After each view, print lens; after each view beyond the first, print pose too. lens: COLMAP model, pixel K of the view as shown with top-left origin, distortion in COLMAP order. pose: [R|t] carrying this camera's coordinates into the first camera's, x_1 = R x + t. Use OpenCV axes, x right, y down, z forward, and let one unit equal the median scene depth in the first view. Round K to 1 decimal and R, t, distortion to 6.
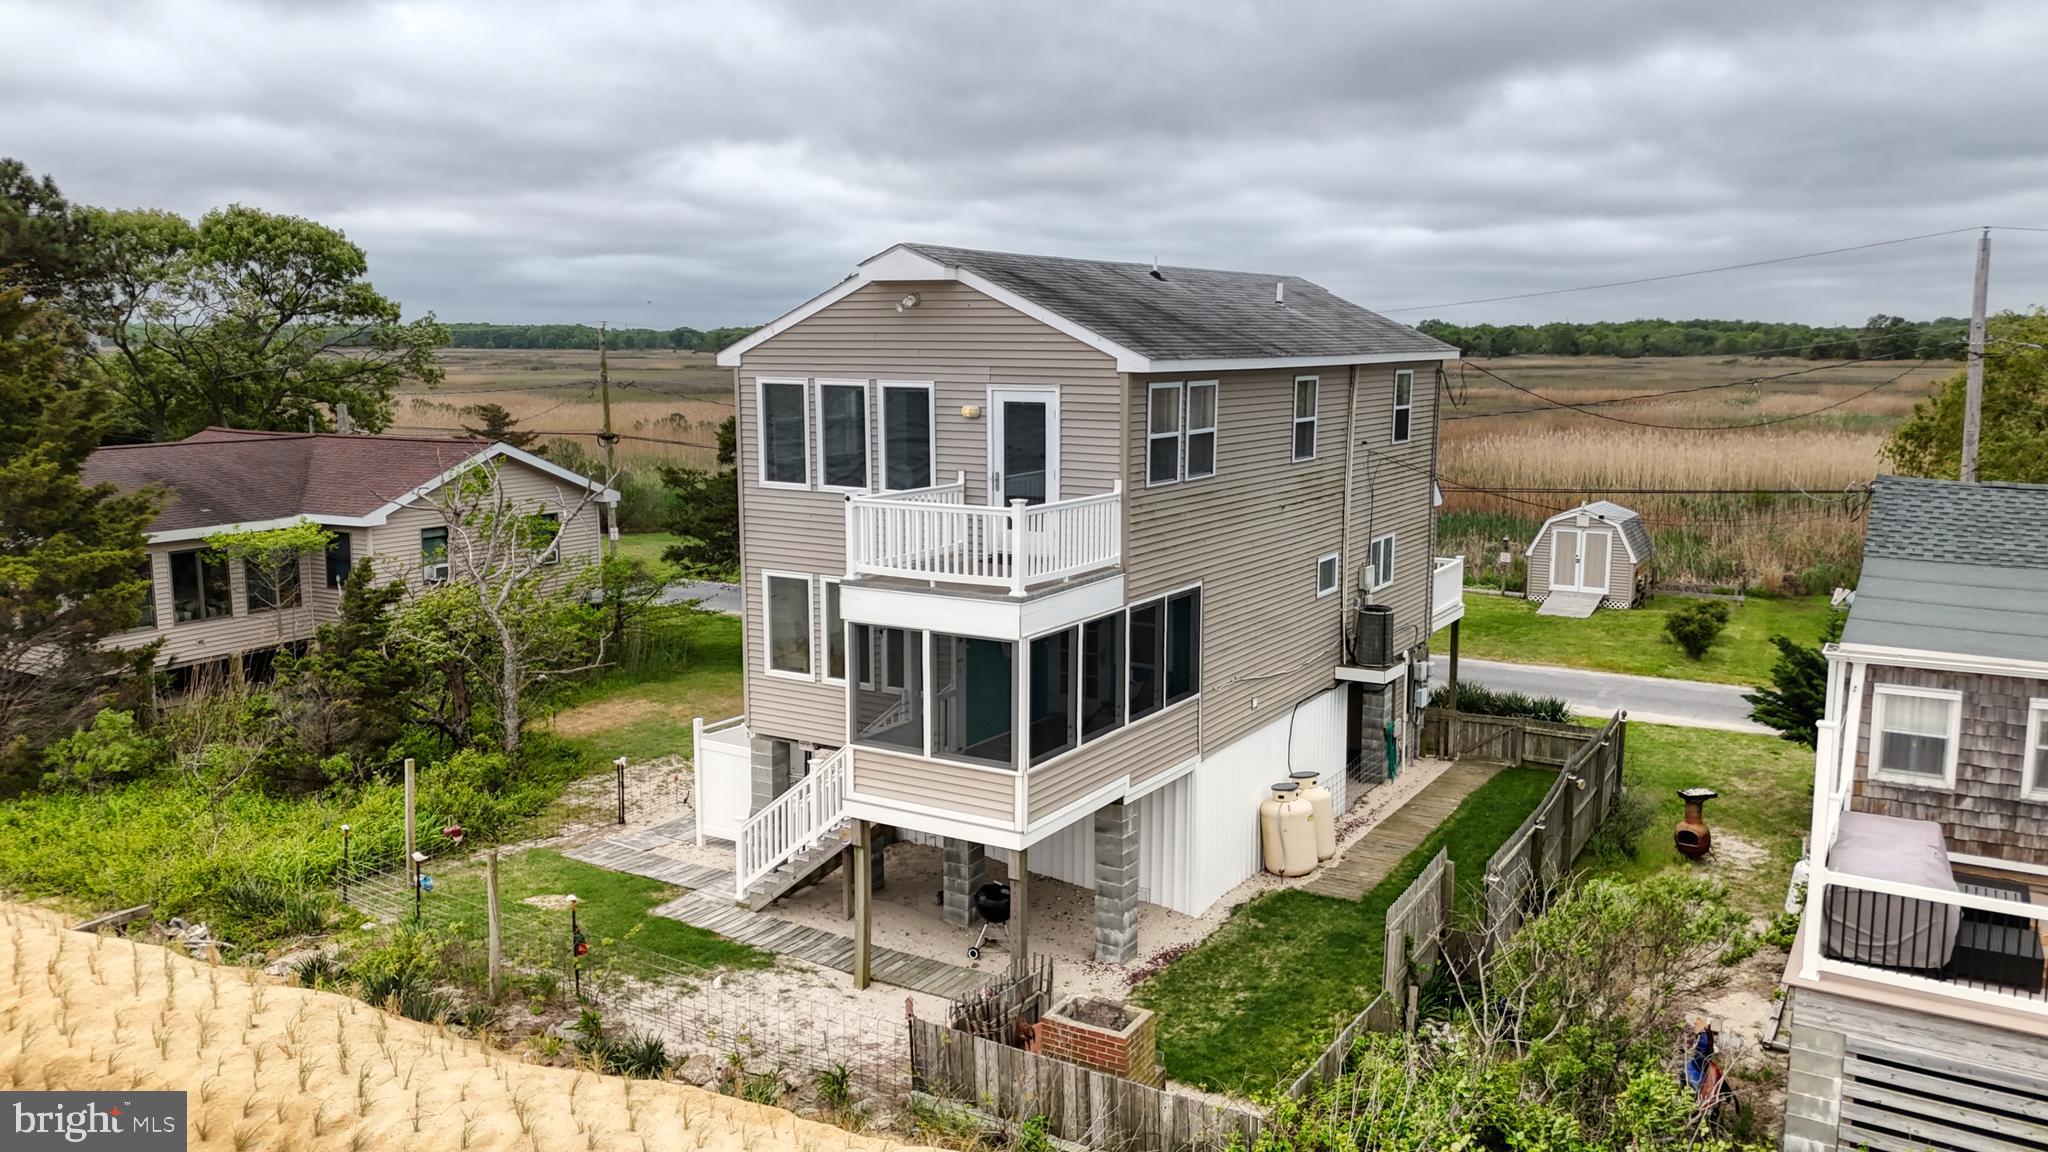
lens RADIAL K [[1498.6, 0, 1024.0], [0, 1498.6, 576.0], [0, 0, 1]] dist [0.071401, -0.071767]
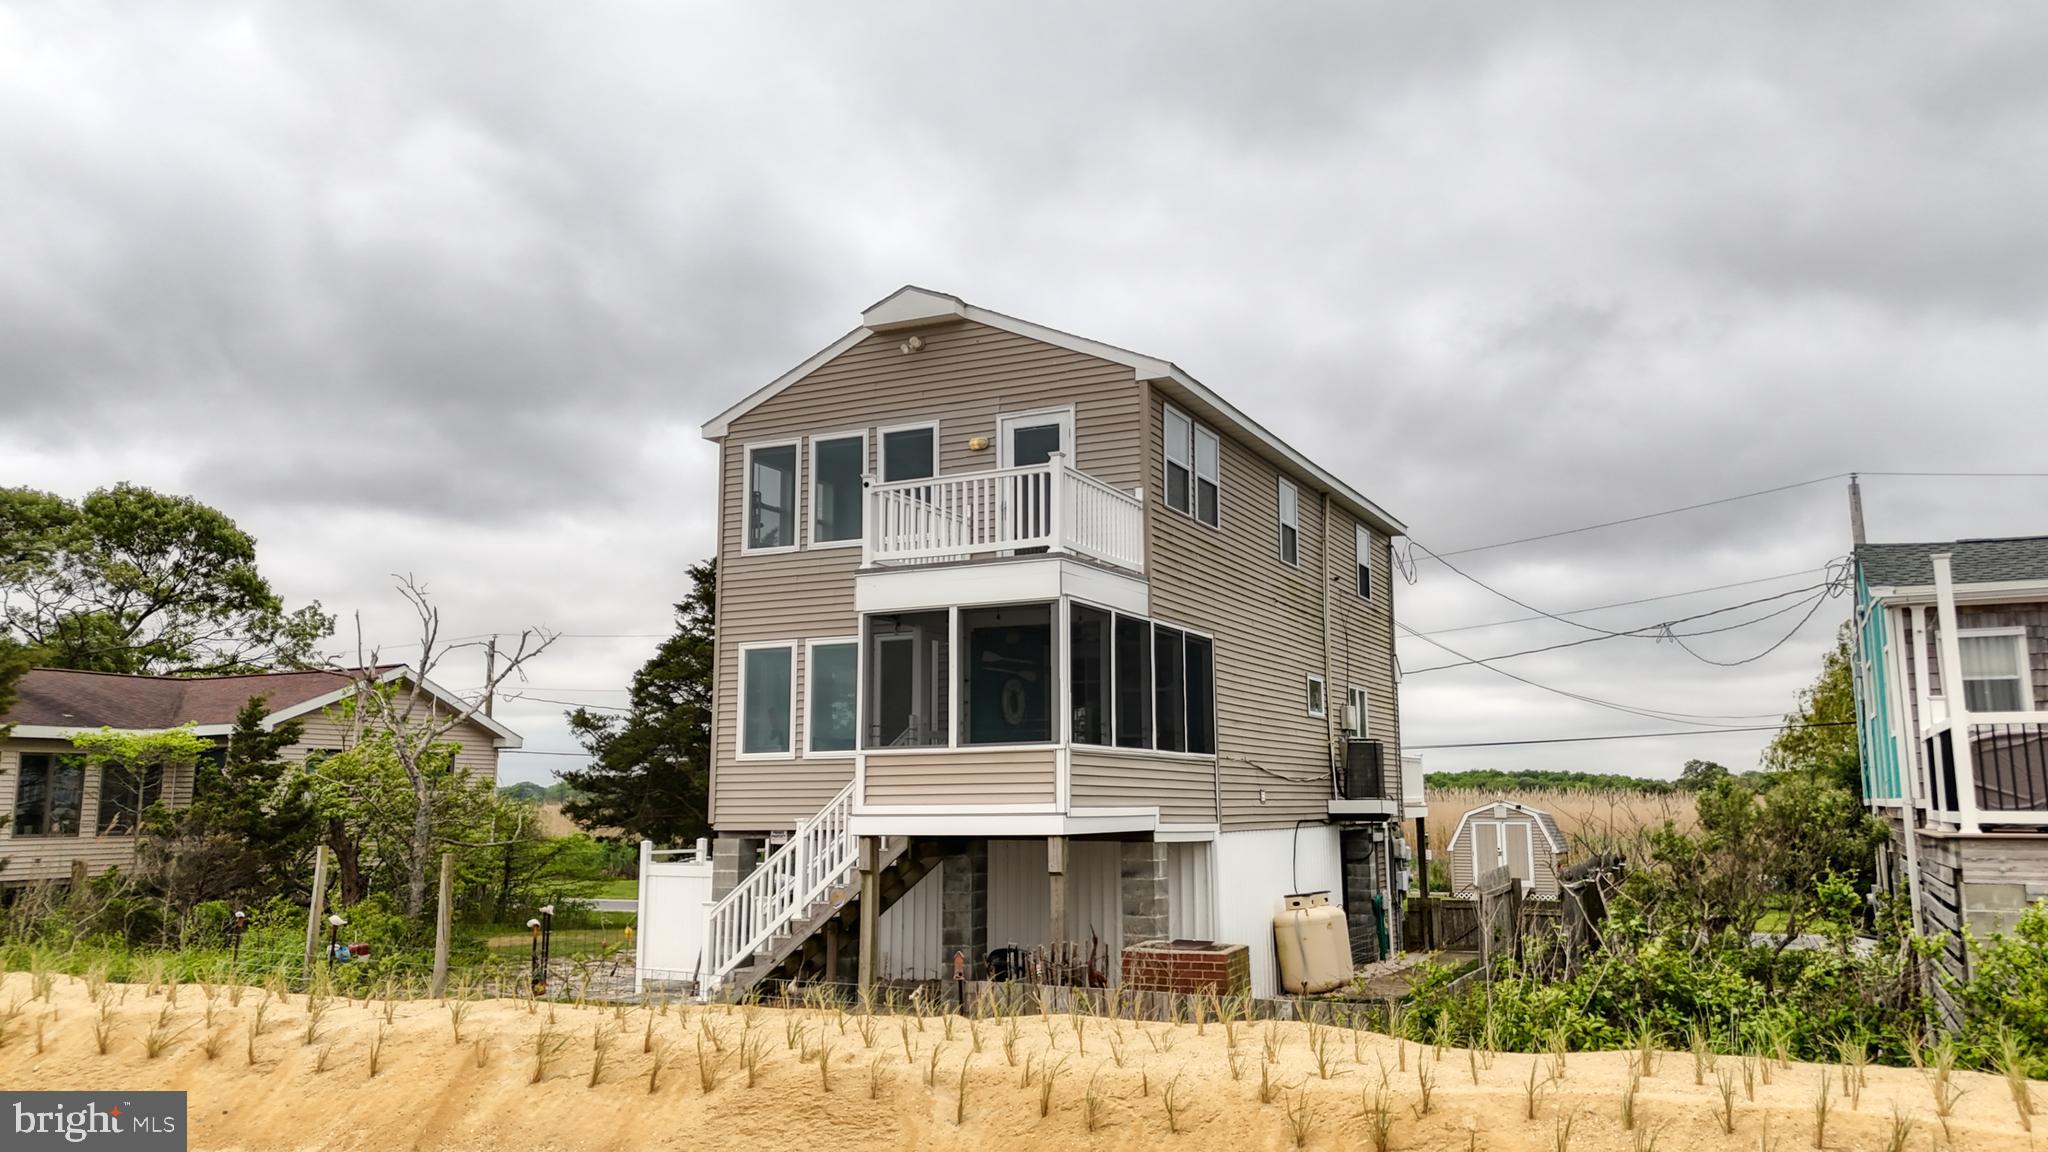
lens RADIAL K [[1508.2, 0, 1019.6], [0, 1508.2, 565.9], [0, 0, 1]] dist [0.068791, -0.063422]
pose [[0.995509, 0.010423, 0.094094, -0.091131], [0.018528, 0.953249, -0.301619, 0.238698], [-0.092839, 0.302007, 0.948774, 0.078941]]
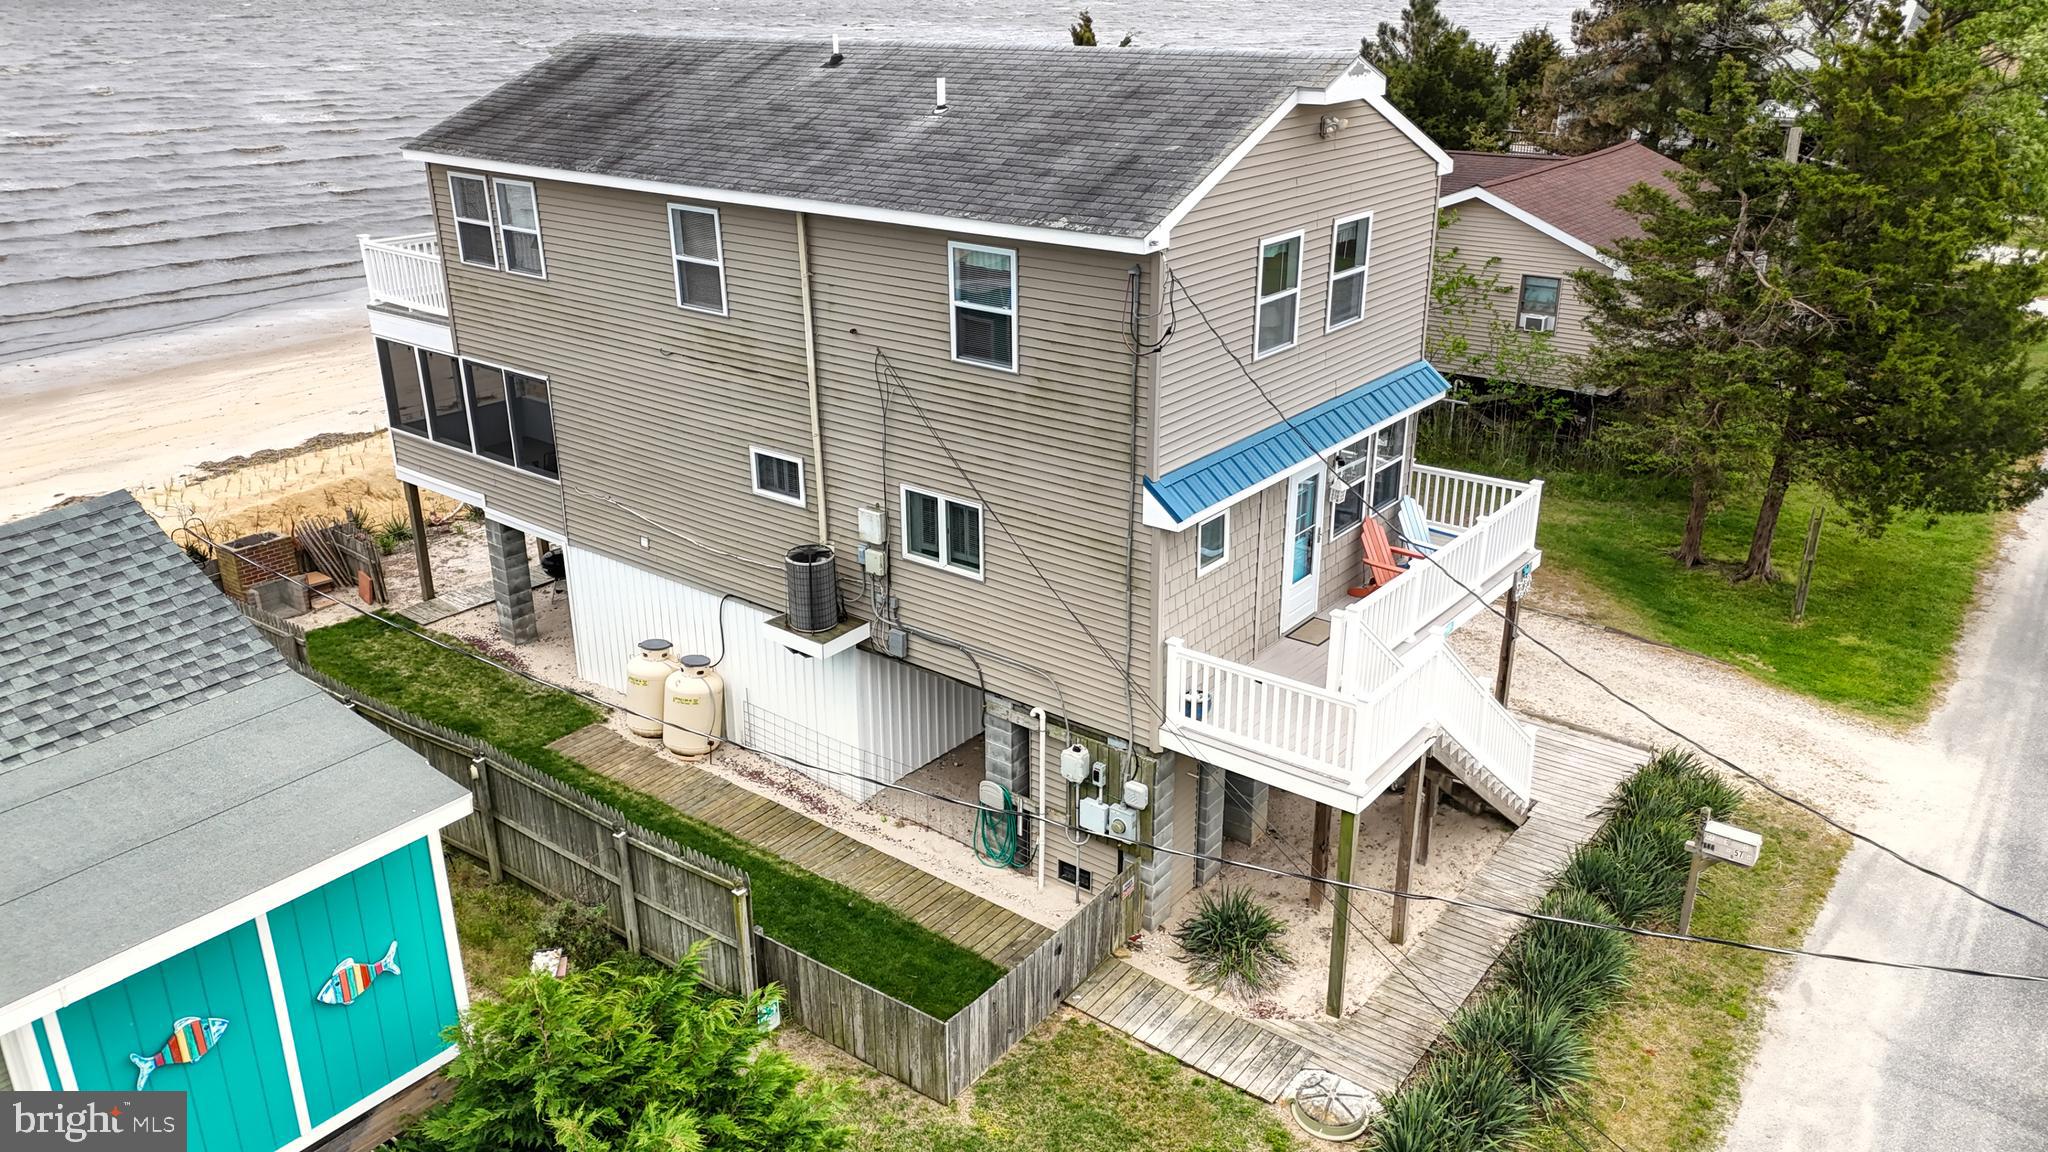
lens RADIAL K [[1508.2, 0, 1019.6], [0, 1508.2, 565.9], [0, 0, 1]] dist [0.068791, -0.063422]
pose [[-0.110883, 0.364337, -0.924642, 1.062087], [-0.148558, 0.913850, 0.377900, -0.311339], [0.982667, 0.179266, -0.047205, 1.334479]]
